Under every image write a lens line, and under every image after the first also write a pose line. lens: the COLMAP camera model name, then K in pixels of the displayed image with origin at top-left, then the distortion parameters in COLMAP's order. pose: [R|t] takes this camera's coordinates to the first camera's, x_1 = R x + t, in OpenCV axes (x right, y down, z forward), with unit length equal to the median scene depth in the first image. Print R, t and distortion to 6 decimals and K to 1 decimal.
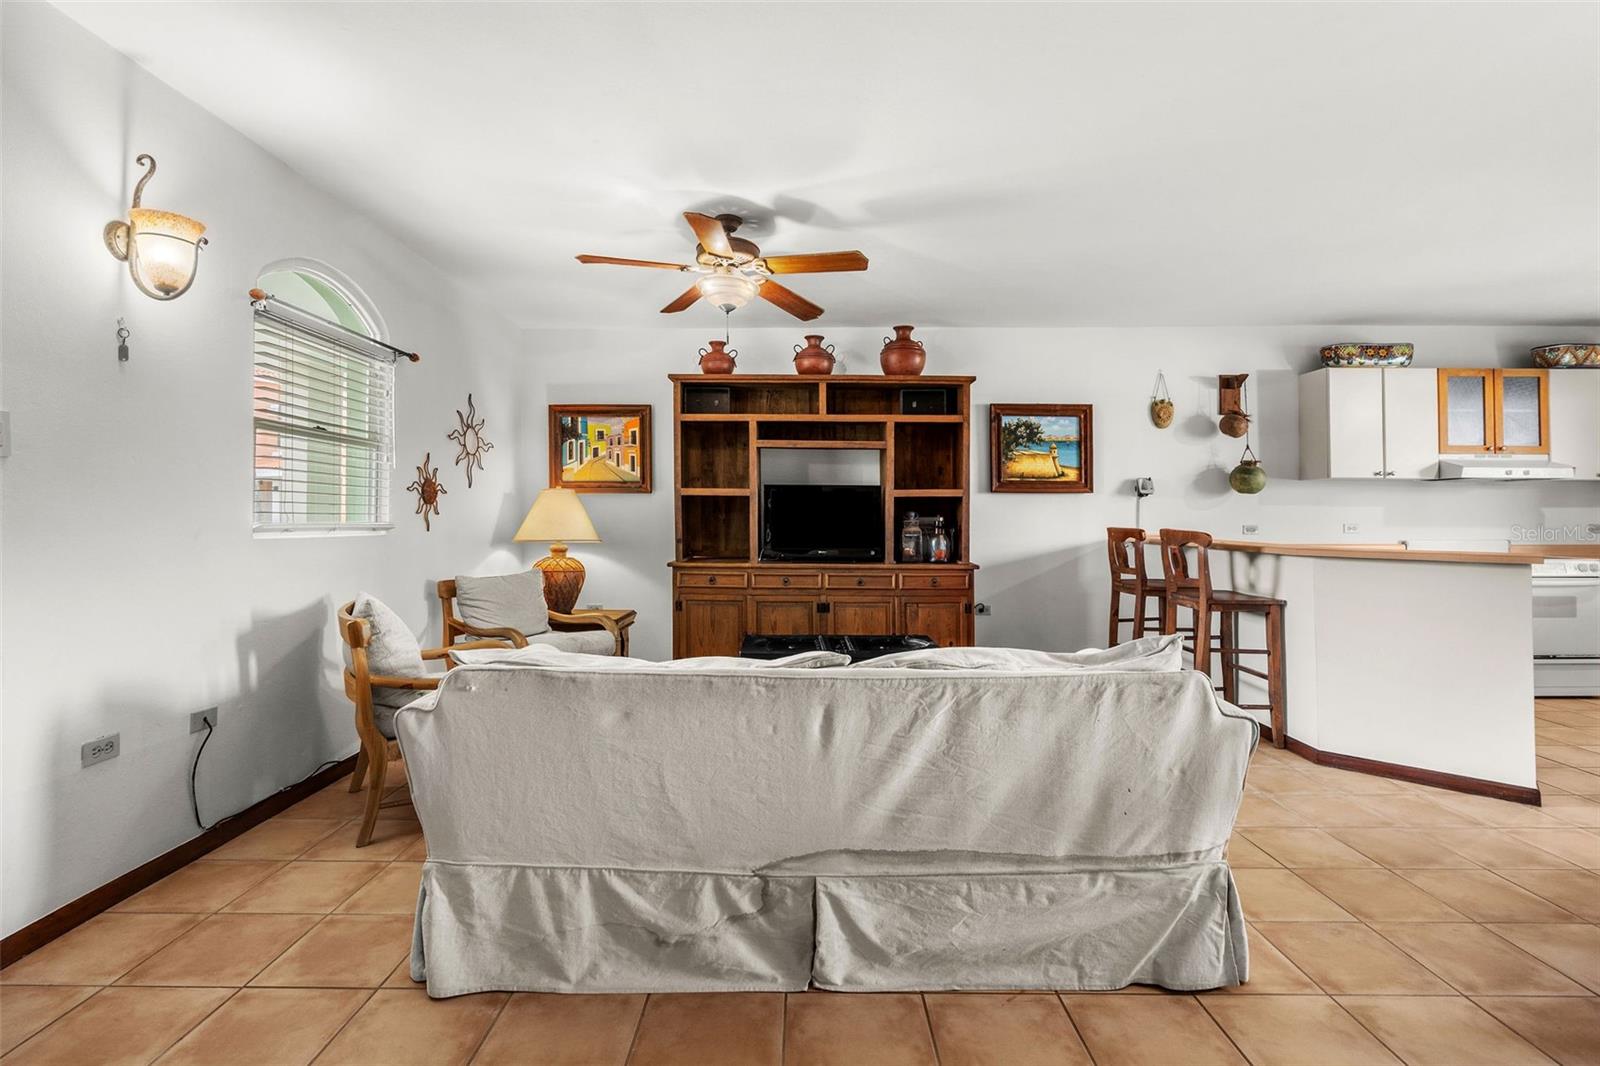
lens RADIAL K [[760.2, 0, 797.2], [0, 760.2, 498.2], [0, 0, 1]] dist [0.001741, 0.001266]
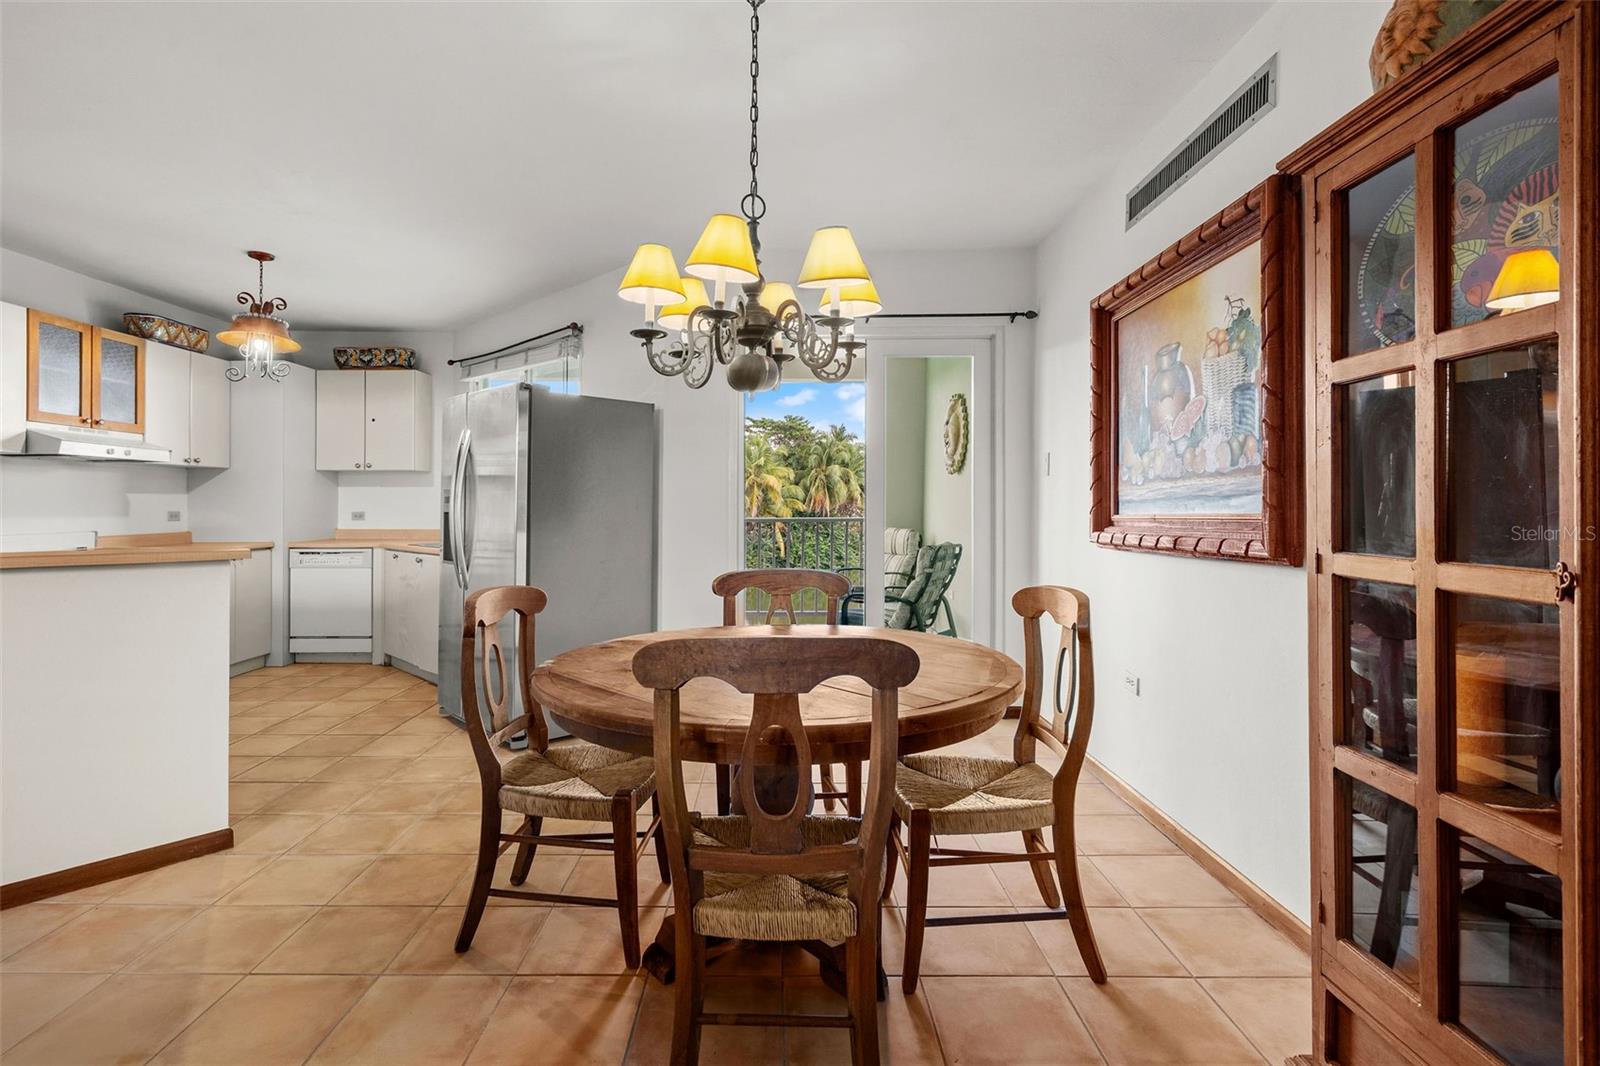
lens RADIAL K [[785.0, 0, 767.9], [0, 785.0, 499.5], [0, 0, 1]] dist [-0.001220, -0.000288]
pose [[0.015723, 0.003799, 0.999869, 0.076169], [-0.018943, 0.999814, -0.003501, 0.008927], [-0.999697, -0.018886, 0.015792, 0.255927]]
